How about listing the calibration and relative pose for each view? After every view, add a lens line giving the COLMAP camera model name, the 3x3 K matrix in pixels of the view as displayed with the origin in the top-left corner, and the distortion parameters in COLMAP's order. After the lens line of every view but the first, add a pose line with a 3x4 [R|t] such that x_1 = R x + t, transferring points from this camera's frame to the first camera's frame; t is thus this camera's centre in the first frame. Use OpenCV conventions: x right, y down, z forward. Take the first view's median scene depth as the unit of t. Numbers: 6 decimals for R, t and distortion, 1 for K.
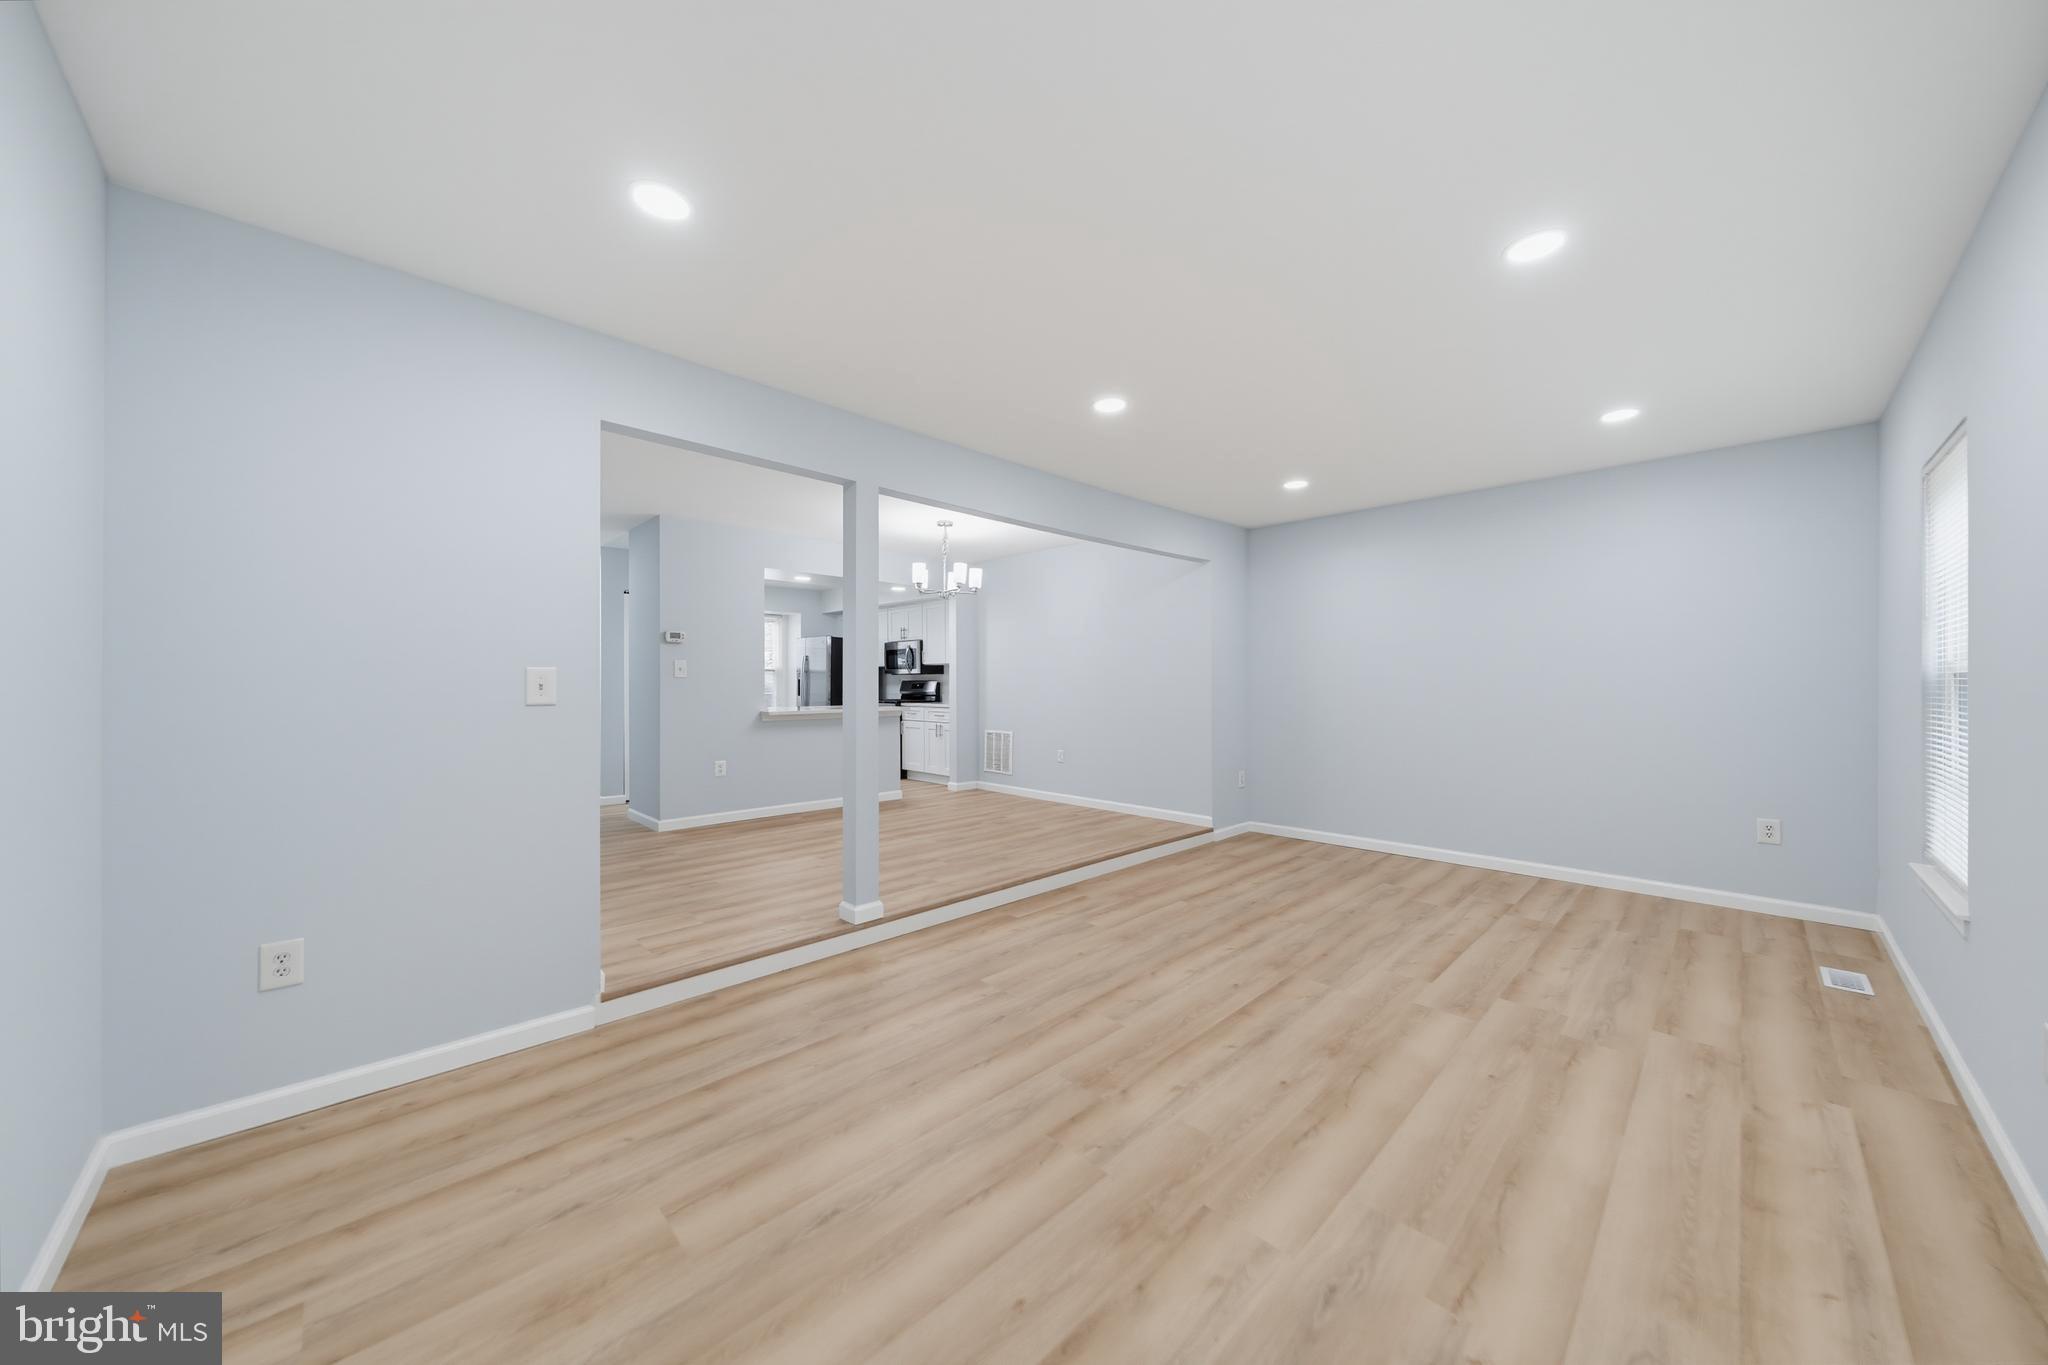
lens RADIAL K [[705.8, 0, 1033.2], [0, 705.8, 681.1], [0, 0, 1]] dist [-0.000817, 0.000021]
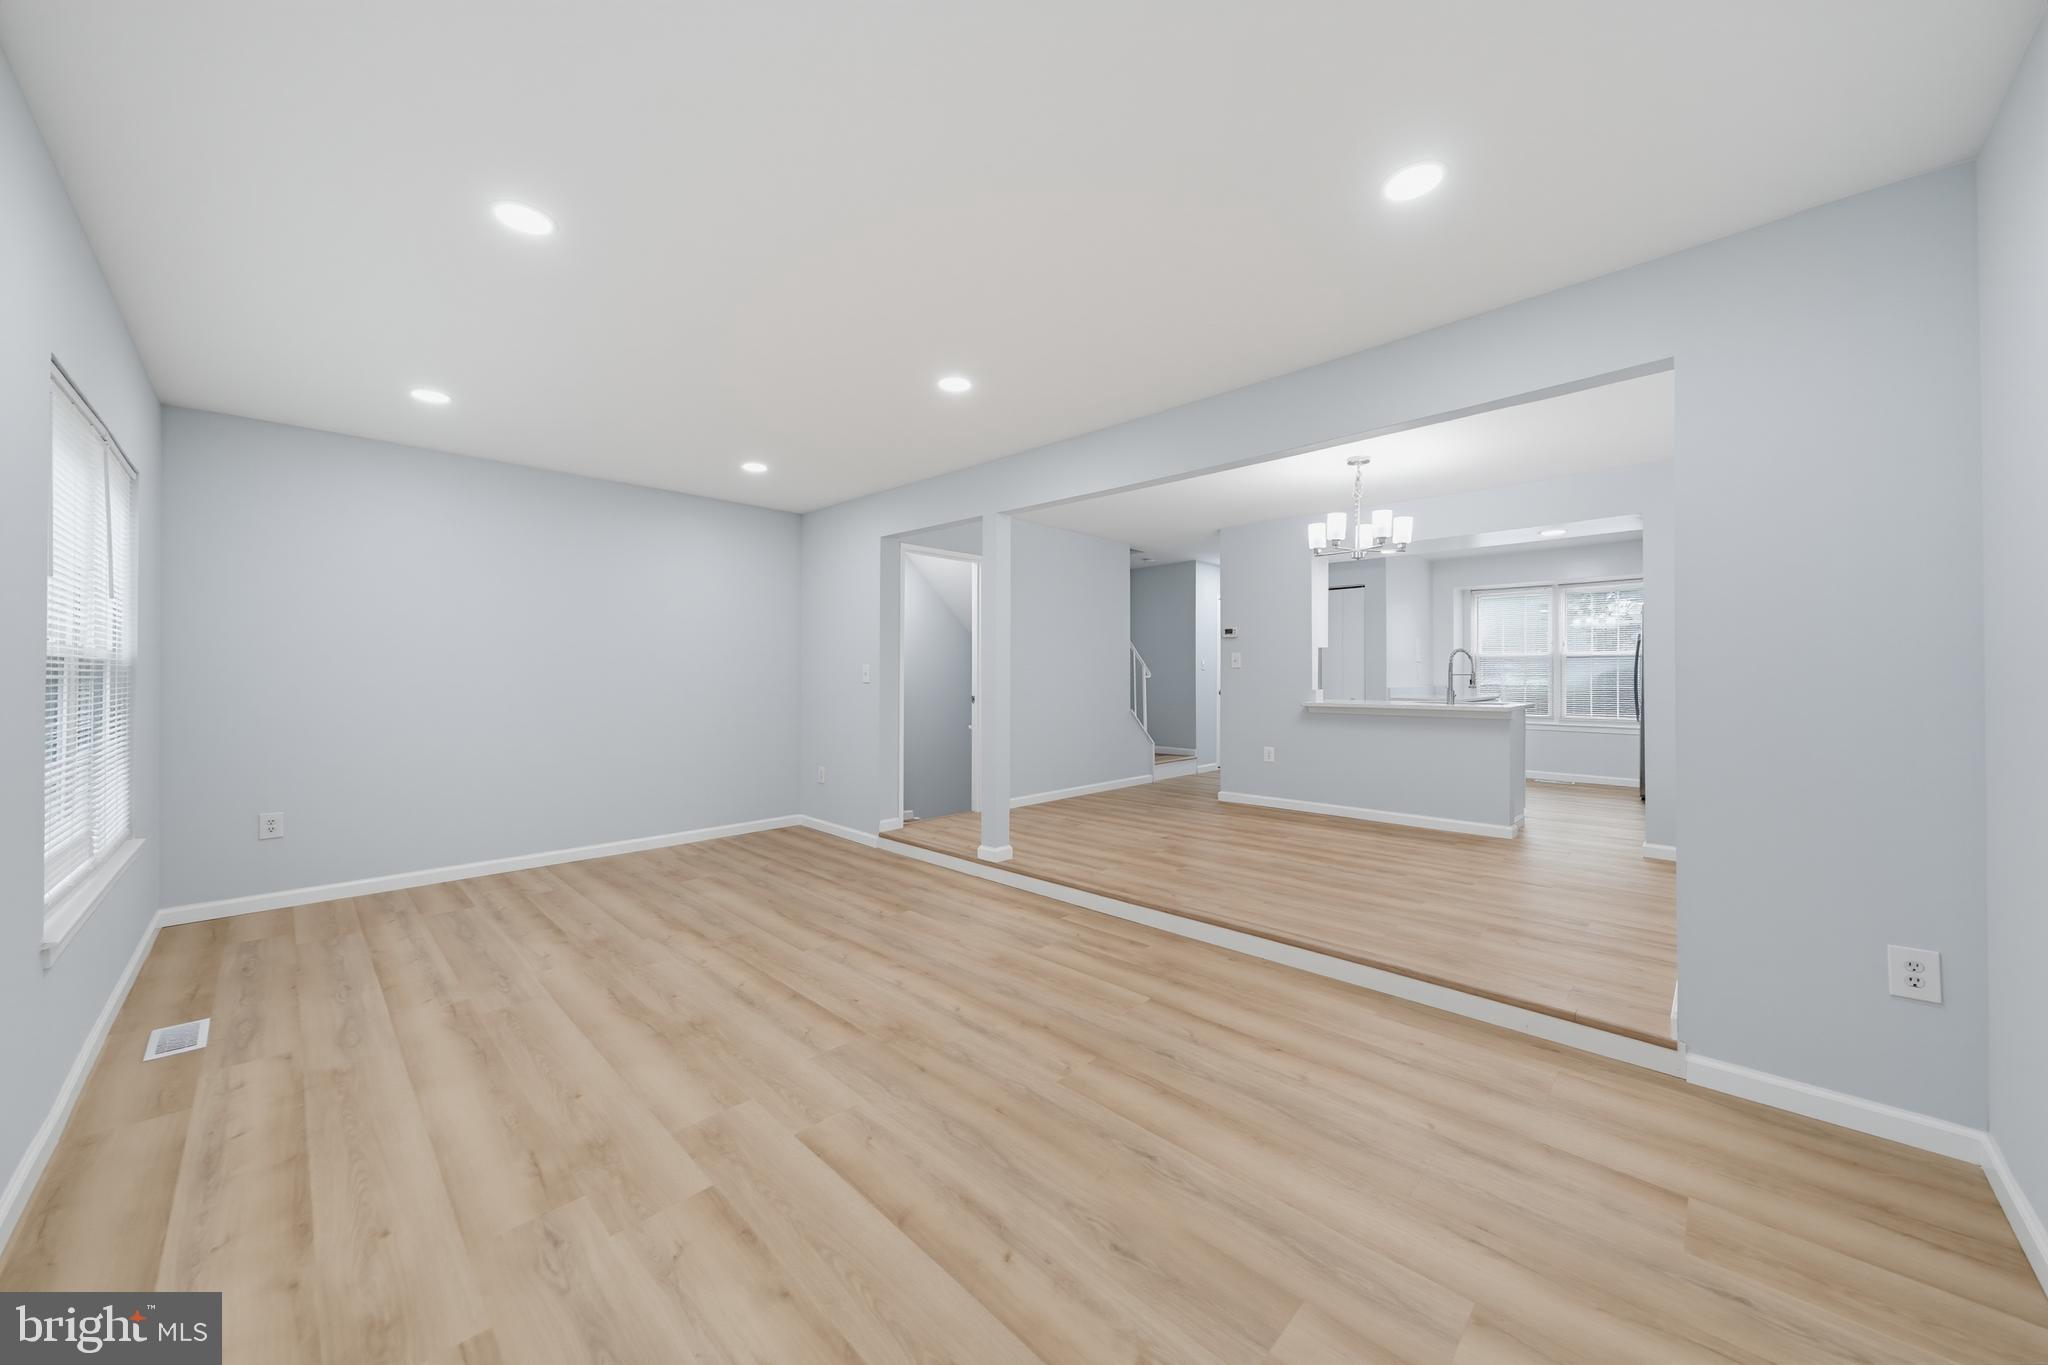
lens RADIAL K [[731.4, 0, 1023.1], [0, 731.4, 673.6], [0, 0, 1]] dist [-0.001824, -0.000145]
pose [[0.013488, -0.003106, -0.999904, 1.012334], [0.002494, 0.999992, -0.003073, 0.009500], [0.999906, -0.002453, 0.013496, 0.986114]]
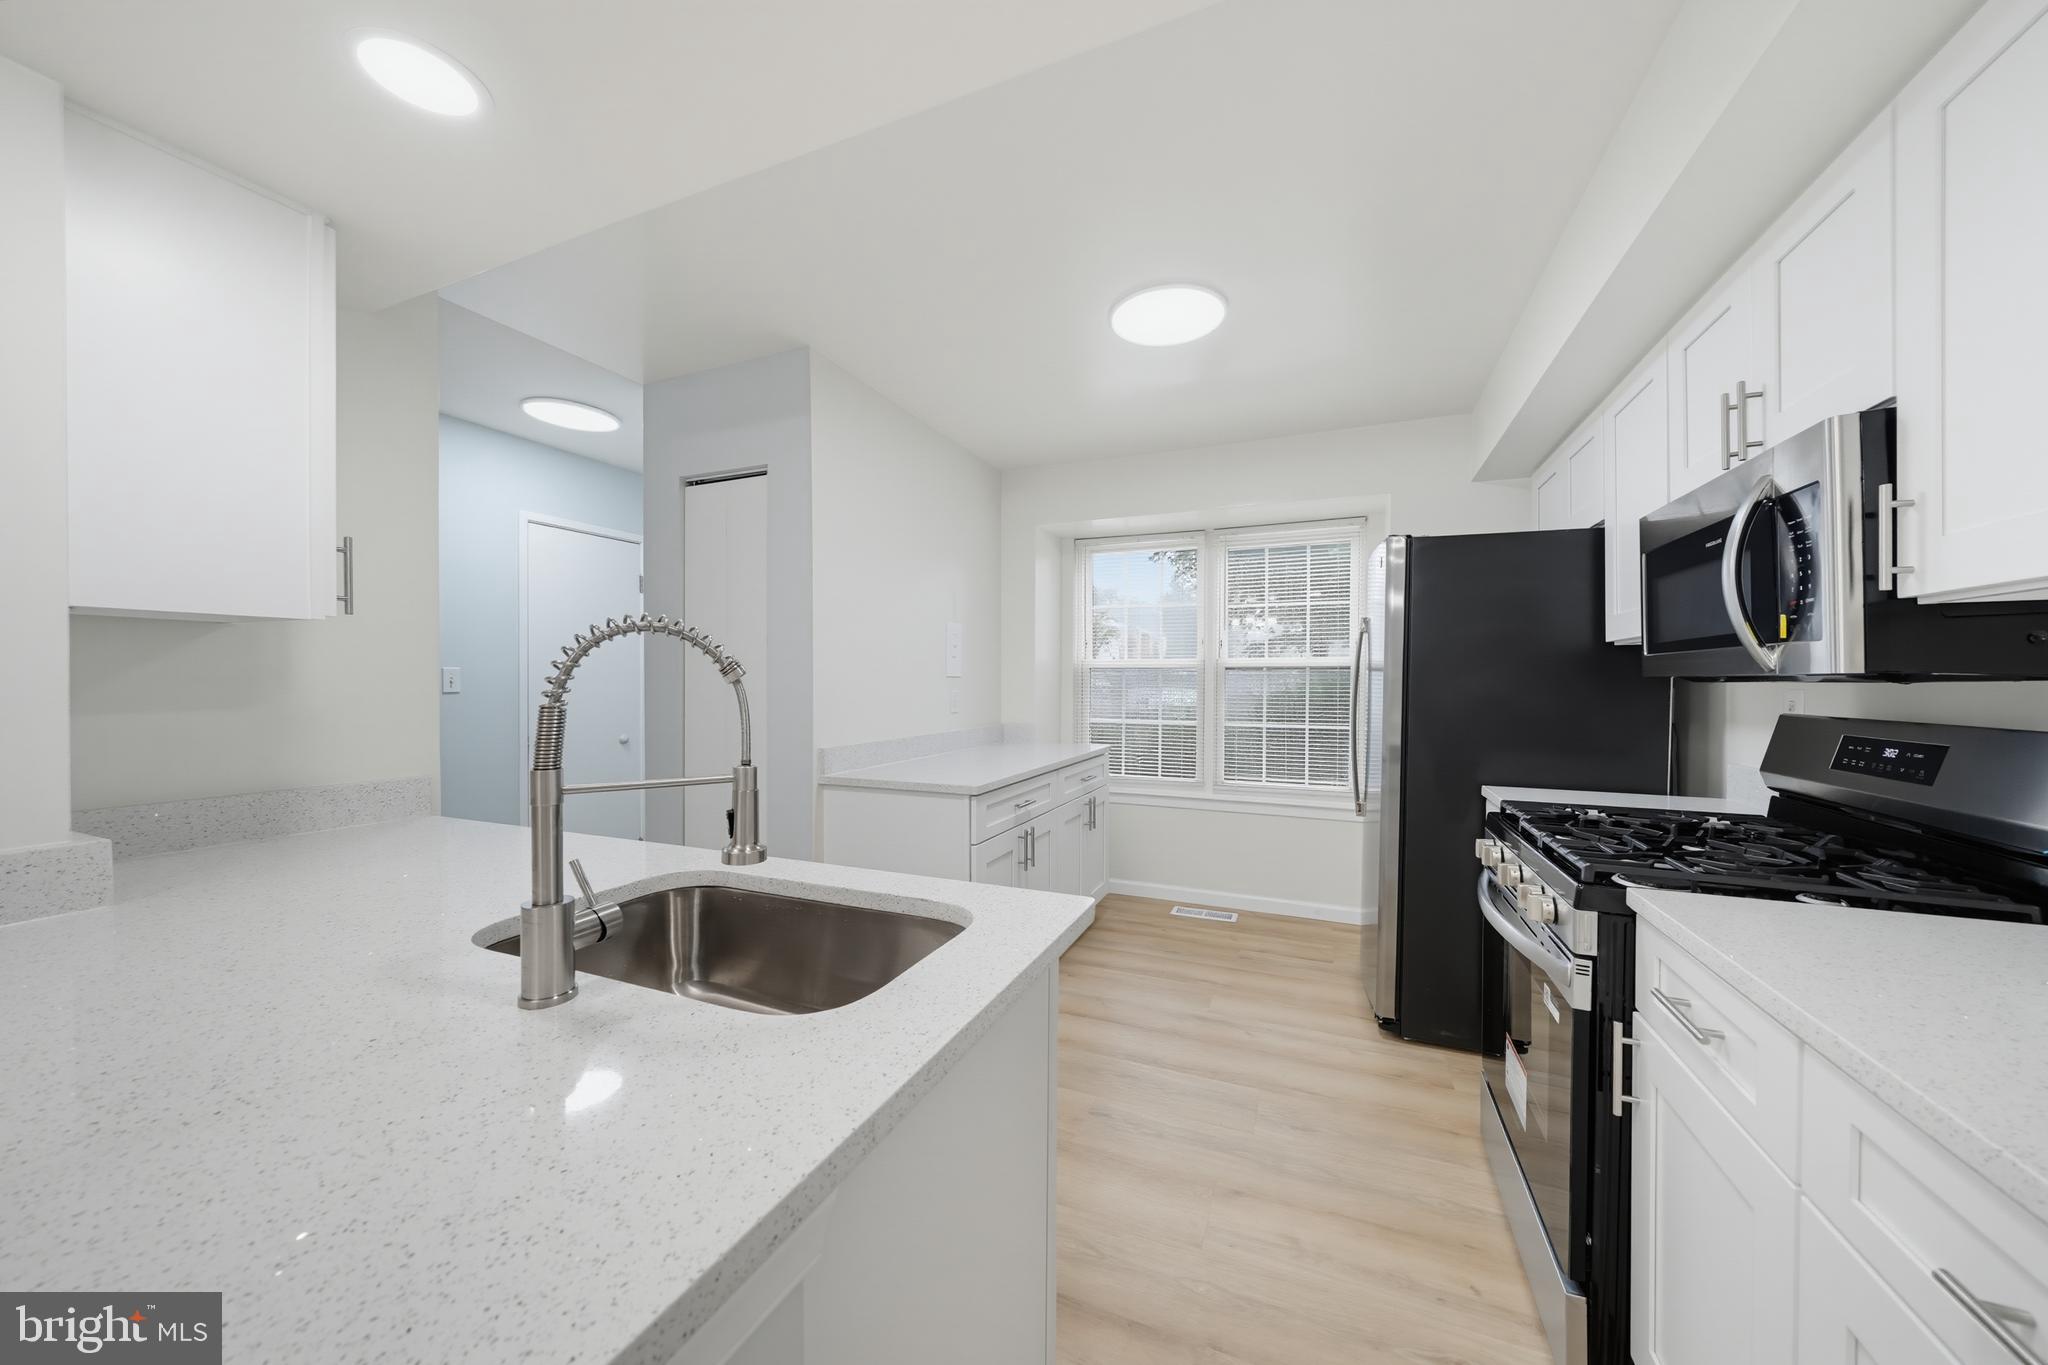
lens RADIAL K [[699.5, 0, 1037.9], [0, 699.5, 686.7], [0, 0, 1]] dist [-0.001227, -0.000019]
pose [[0.381601, 0.008231, -0.924290, -0.241455], [-0.000234, 0.999961, 0.008808, -0.023314], [0.924327, -0.003145, 0.381588, 1.944190]]
